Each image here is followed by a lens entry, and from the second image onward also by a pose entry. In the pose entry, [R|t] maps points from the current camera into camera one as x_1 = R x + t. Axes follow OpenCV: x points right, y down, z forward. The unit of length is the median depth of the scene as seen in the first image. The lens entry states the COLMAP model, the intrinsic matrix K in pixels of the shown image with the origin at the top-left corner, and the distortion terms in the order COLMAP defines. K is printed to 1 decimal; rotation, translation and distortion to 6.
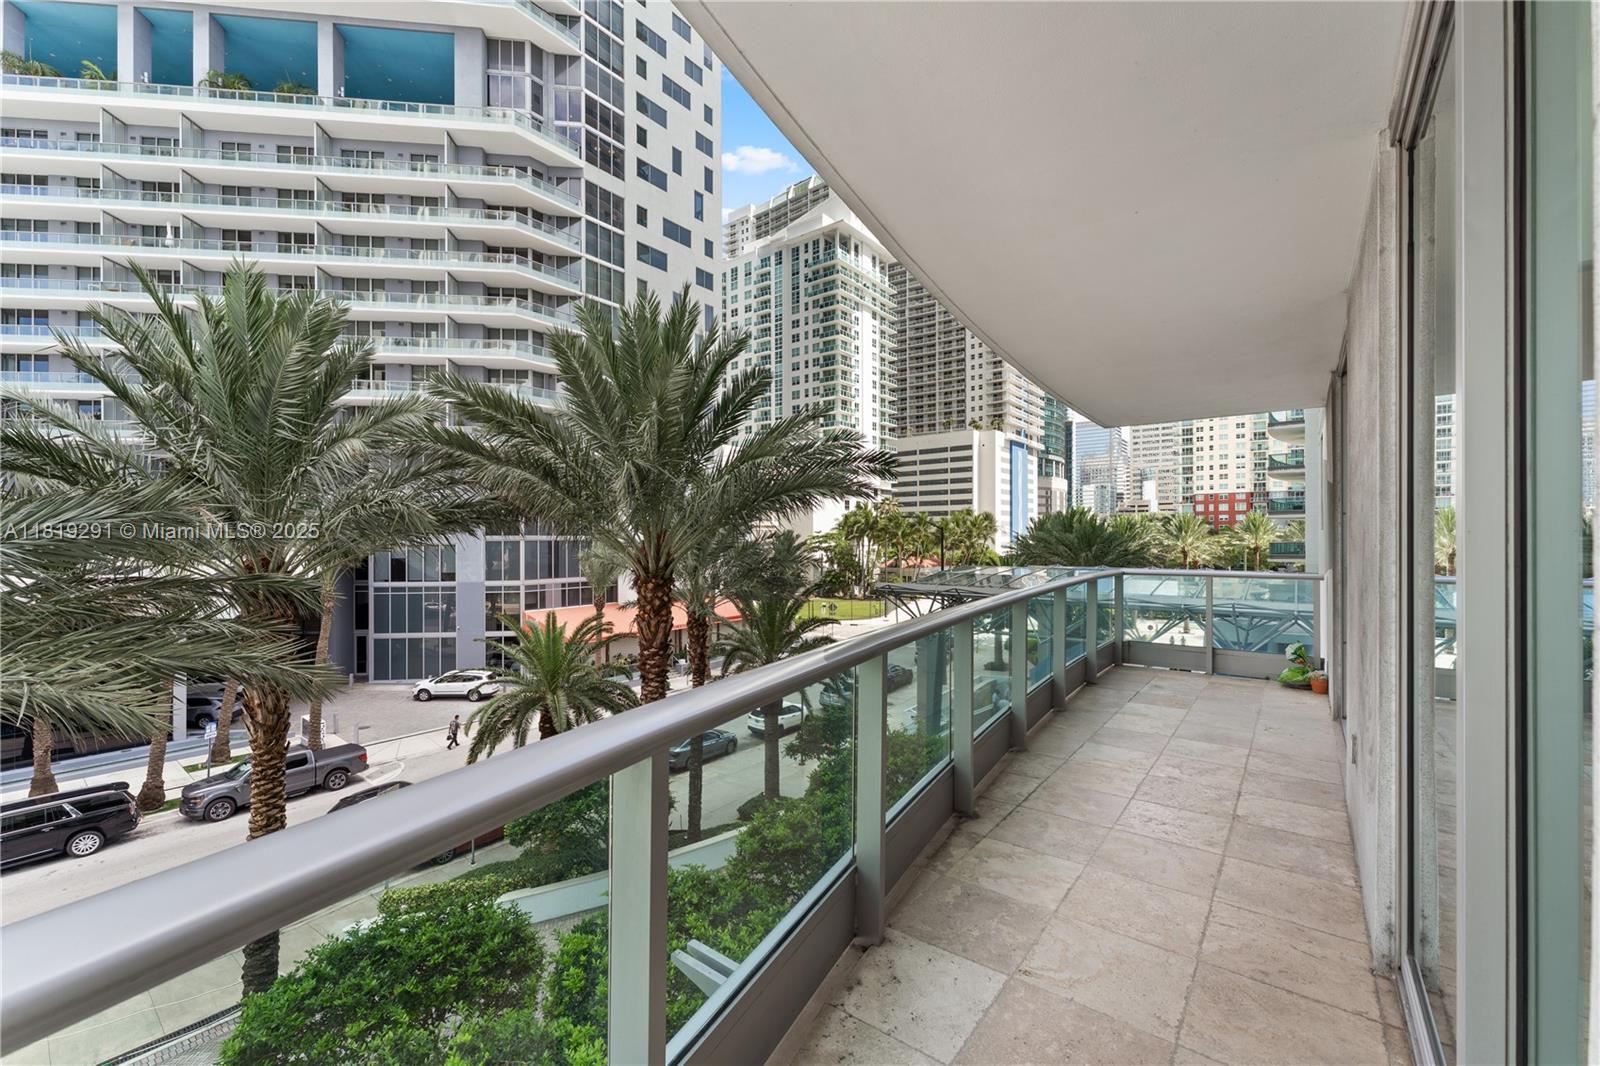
lens RADIAL K [[645.6, 0, 800.6], [0, 645.6, 533.9], [0, 0, 1]] dist [0.000574, -0.000126]
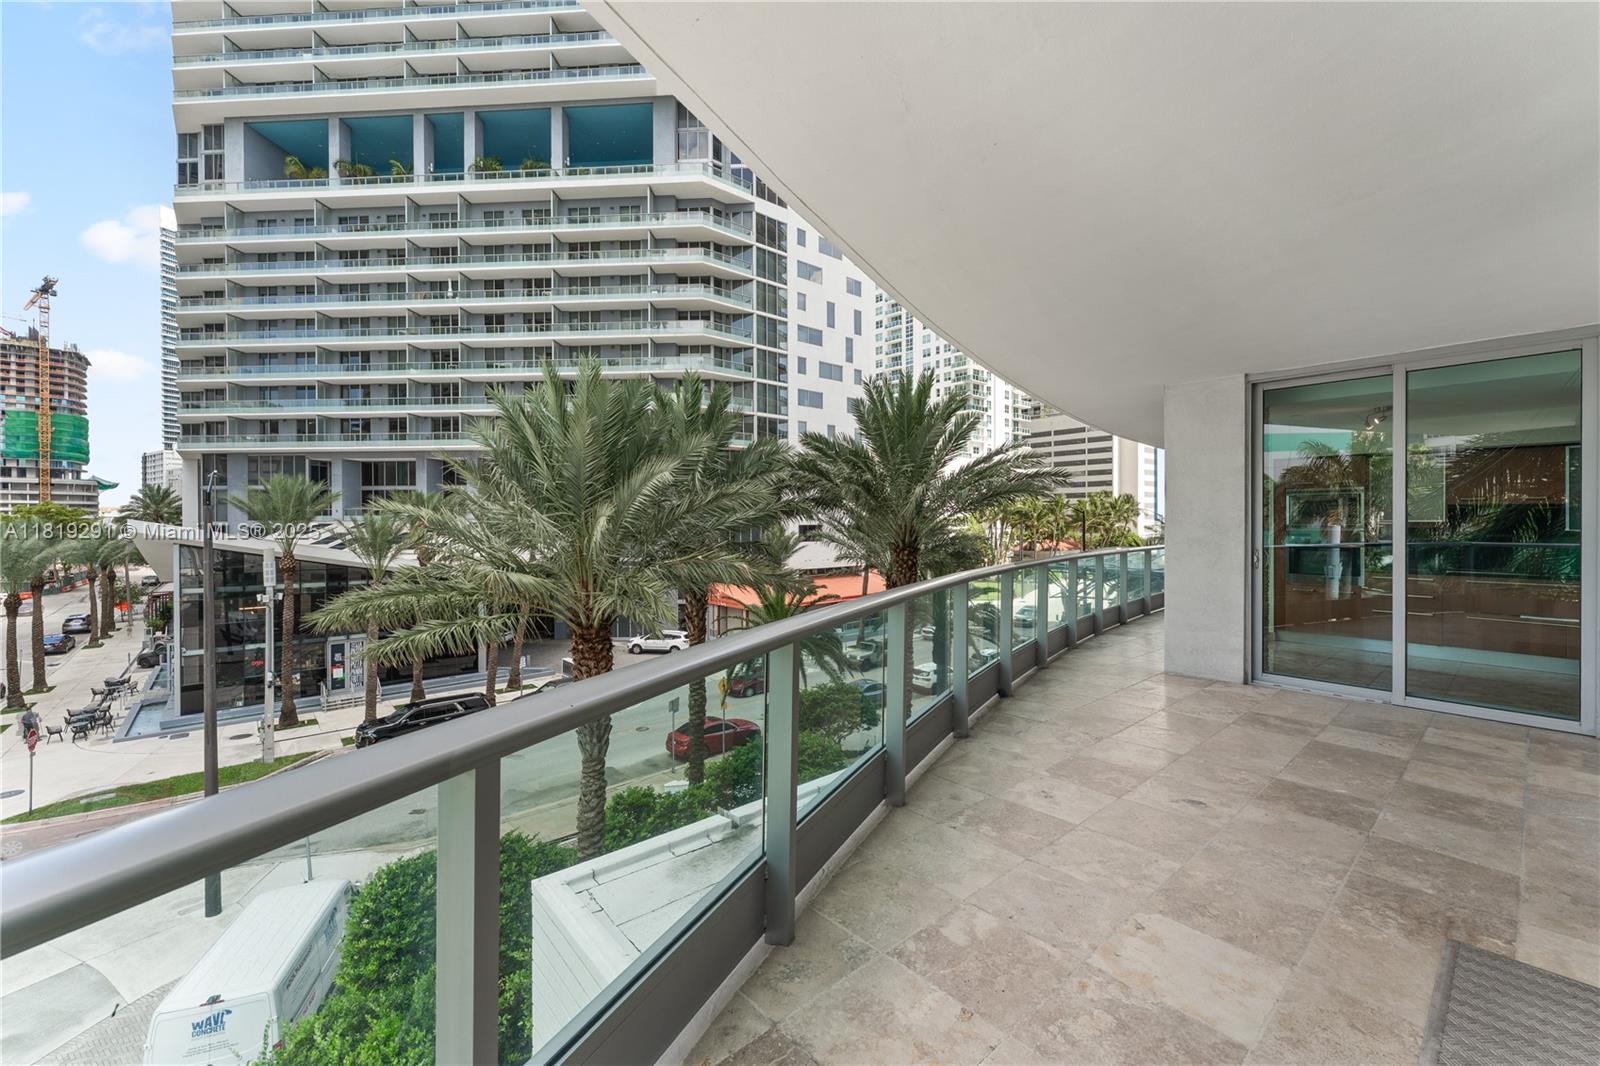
lens RADIAL K [[645.6, 0, 799.6], [0, 645.6, 522.8], [0, 0, 1]] dist [0.000574, -0.000126]
pose [[0.982174, -0.001266, -0.187969, -0.044431], [0.003016, 0.999955, 0.009022, -0.001930], [0.187949, -0.009428, 0.982134, -0.145287]]
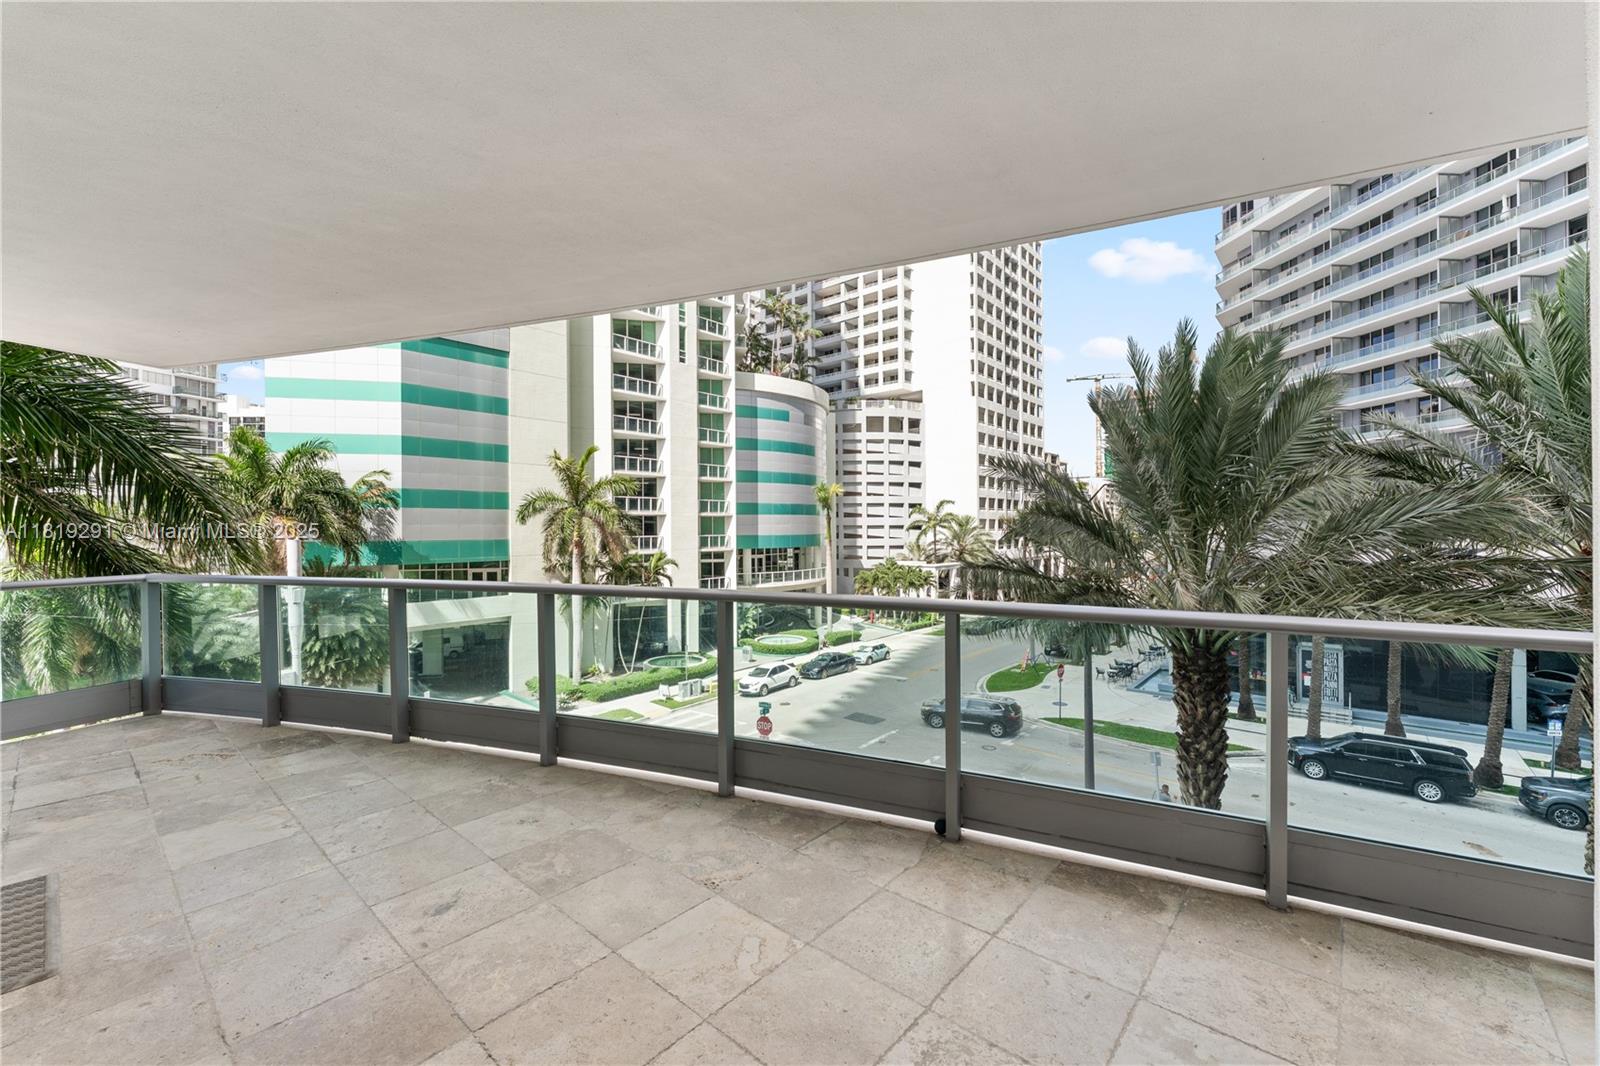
lens RADIAL K [[645.6, 0, 791.5], [0, 645.6, 533.3], [0, 0, 1]] dist [0.000574, -0.000126]
pose [[-0.040571, 0.008827, -0.999138, 0.036694], [0.015295, 0.999849, 0.008212, -0.000626], [0.999060, -0.014949, -0.040700, -0.035366]]
